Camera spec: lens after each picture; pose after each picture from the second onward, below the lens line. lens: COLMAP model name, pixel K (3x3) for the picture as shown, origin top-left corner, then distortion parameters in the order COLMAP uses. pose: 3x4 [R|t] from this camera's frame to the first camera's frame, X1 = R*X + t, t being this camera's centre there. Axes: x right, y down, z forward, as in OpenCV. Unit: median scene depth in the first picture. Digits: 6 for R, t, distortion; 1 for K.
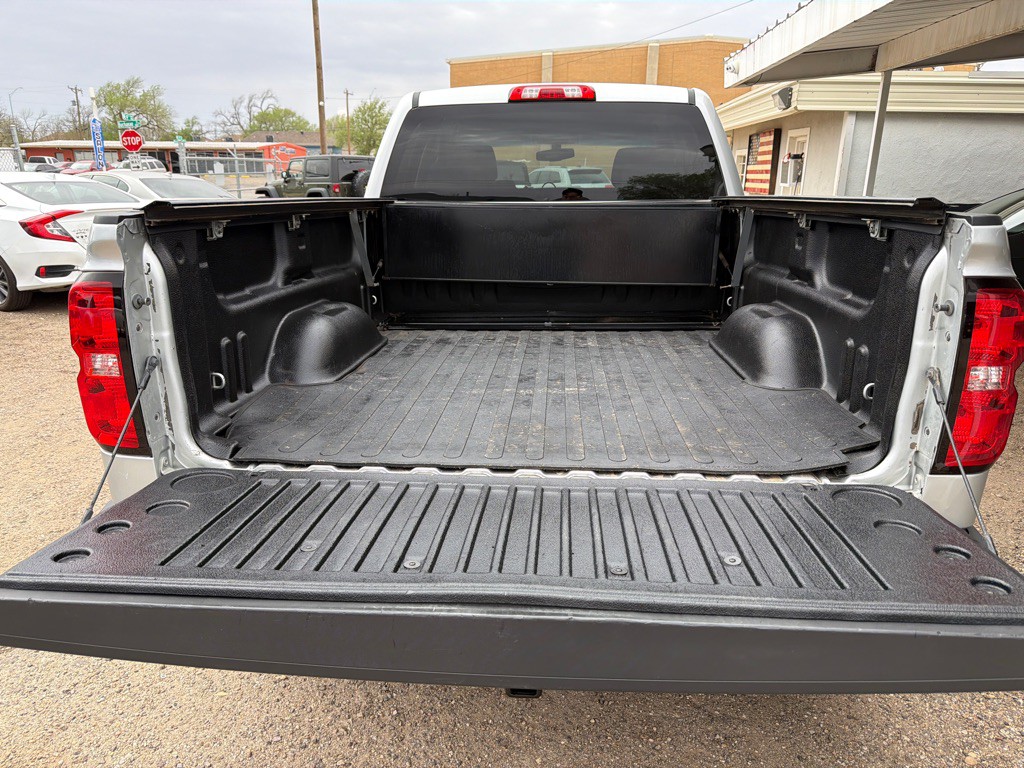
lens RADIAL K [[728.2, 0, 515.6], [0, 728.2, 396.4], [0, 0, 1]] dist [0.017336, -0.020988]
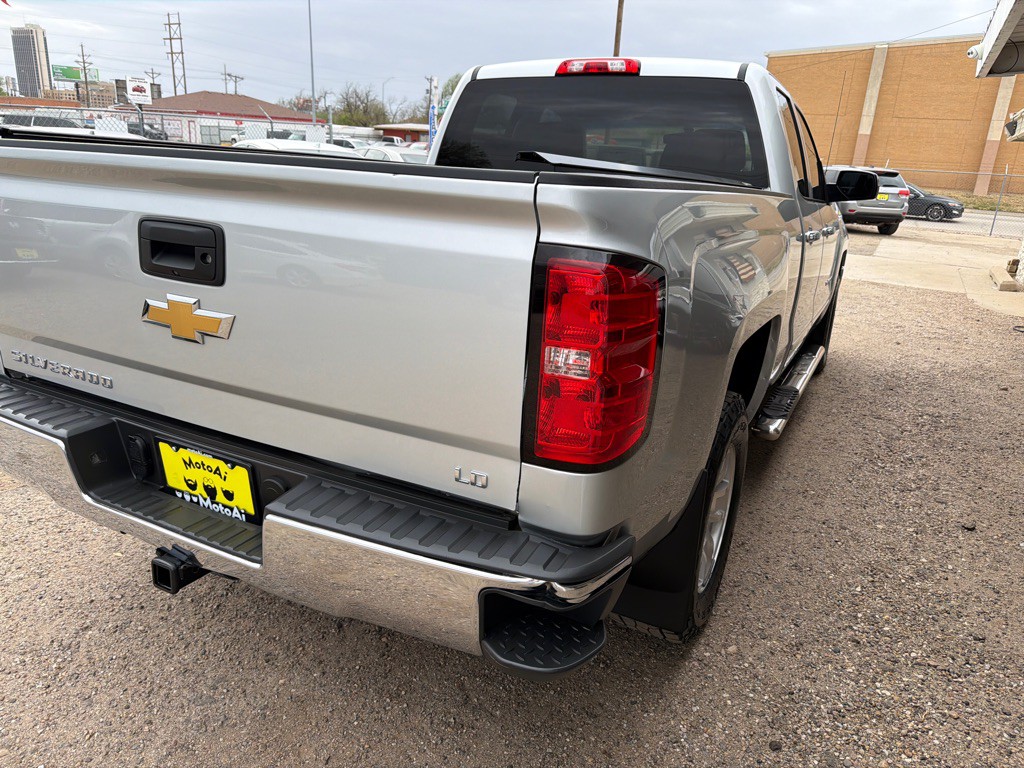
lens RADIAL K [[734.3, 0, 512.0], [0, 734.3, 384.0], [0, 0, 1]] dist [0.002846, -0.001097]
pose [[0.915901, 0.165451, -0.365720, 0.141245], [-0.169219, 0.985333, 0.021975, -0.001275], [0.363992, 0.041760, 0.930466, 0.026351]]
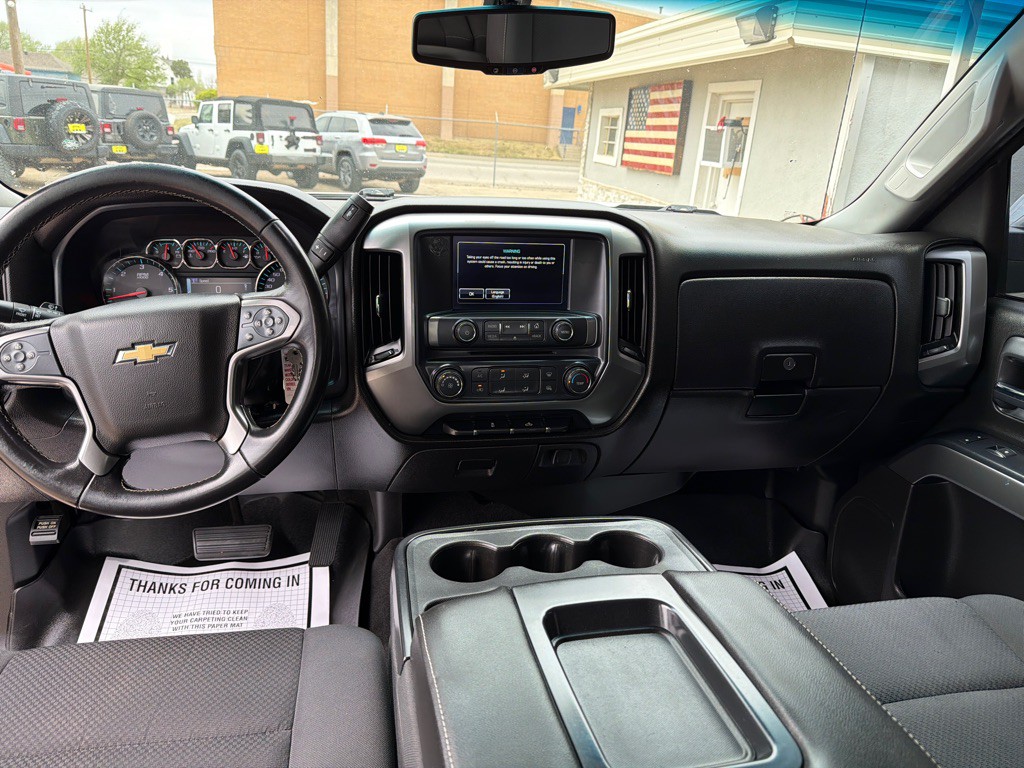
lens RADIAL K [[726.3, 0, 511.5], [0, 726.3, 387.6], [0, 0, 1]] dist [0.032460, -0.041966]
pose [[0.962070, -0.034034, 0.270671, -0.002765], [0.021115, 0.998501, 0.050498, -0.138539], [-0.271984, -0.042868, 0.961346, 0.447444]]
